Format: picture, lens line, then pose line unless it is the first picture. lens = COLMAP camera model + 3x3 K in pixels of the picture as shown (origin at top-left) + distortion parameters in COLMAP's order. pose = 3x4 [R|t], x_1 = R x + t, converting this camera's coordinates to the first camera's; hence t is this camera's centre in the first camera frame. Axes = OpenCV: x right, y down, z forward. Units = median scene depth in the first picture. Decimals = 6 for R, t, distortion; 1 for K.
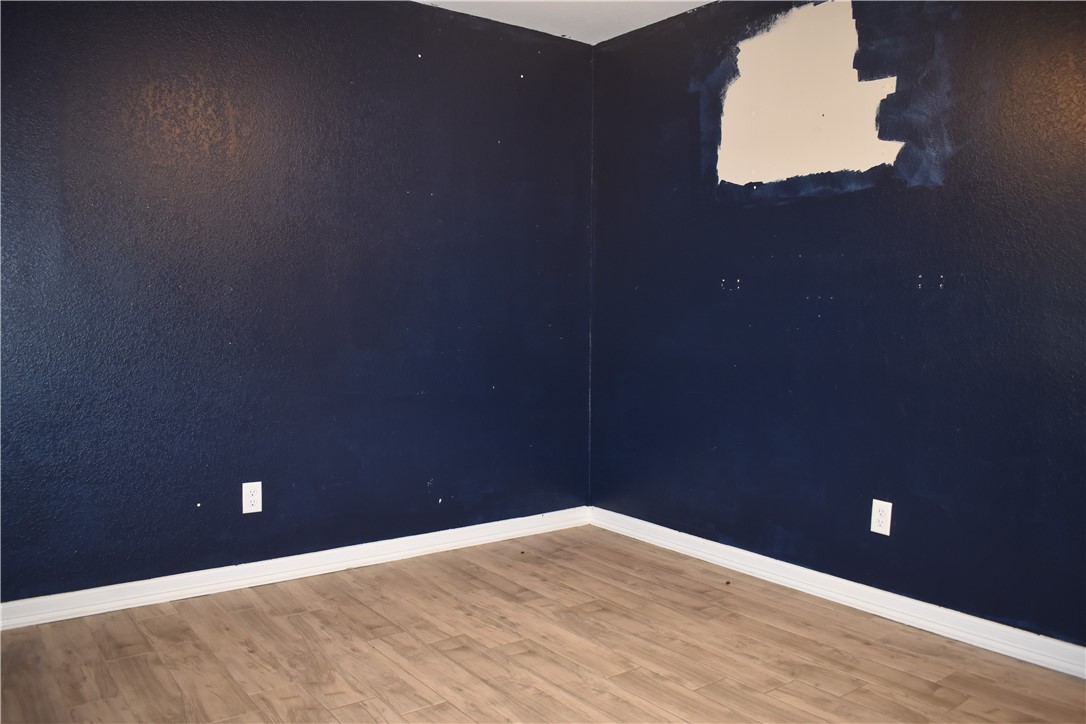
lens RADIAL K [[845.2, 0, 545.5], [0, 845.2, 363.7], [0, 0, 1]] dist [-0.092964, 0.009665]
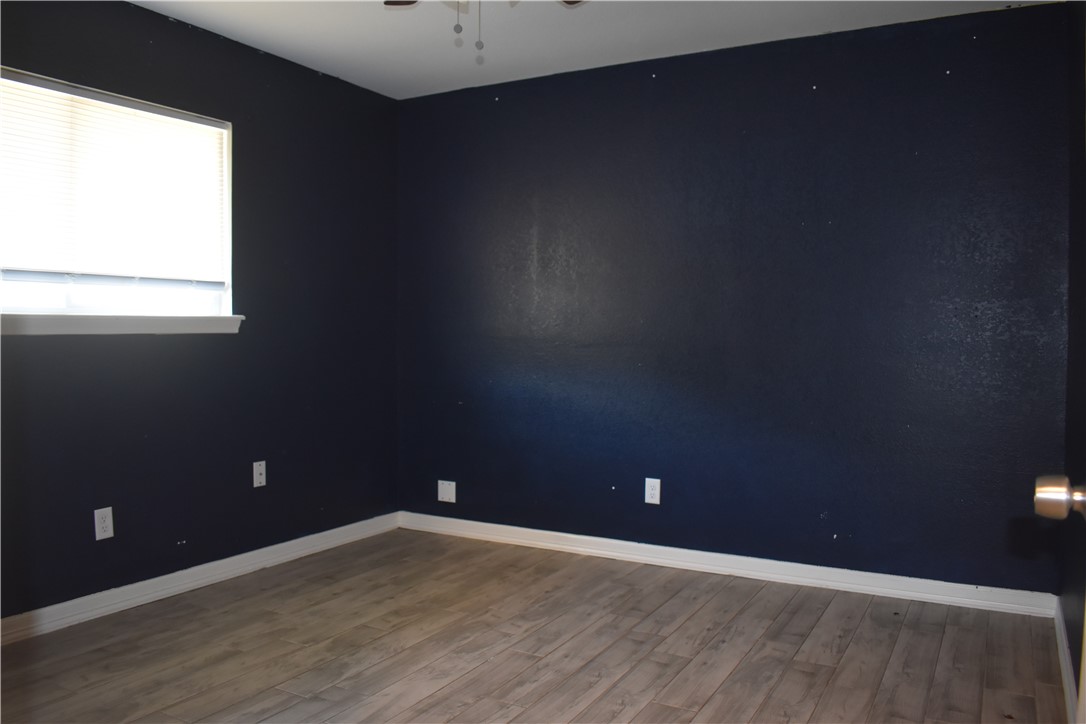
lens RADIAL K [[845.2, 0, 545.7], [0, 845.2, 360.0], [0, 0, 1]] dist [-0.092964, 0.009665]
pose [[0.399650, 0.023629, -0.916363, 0.813940], [-0.063612, 0.997973, -0.002009, -0.022313], [0.914458, 0.059095, 0.400343, 0.396405]]
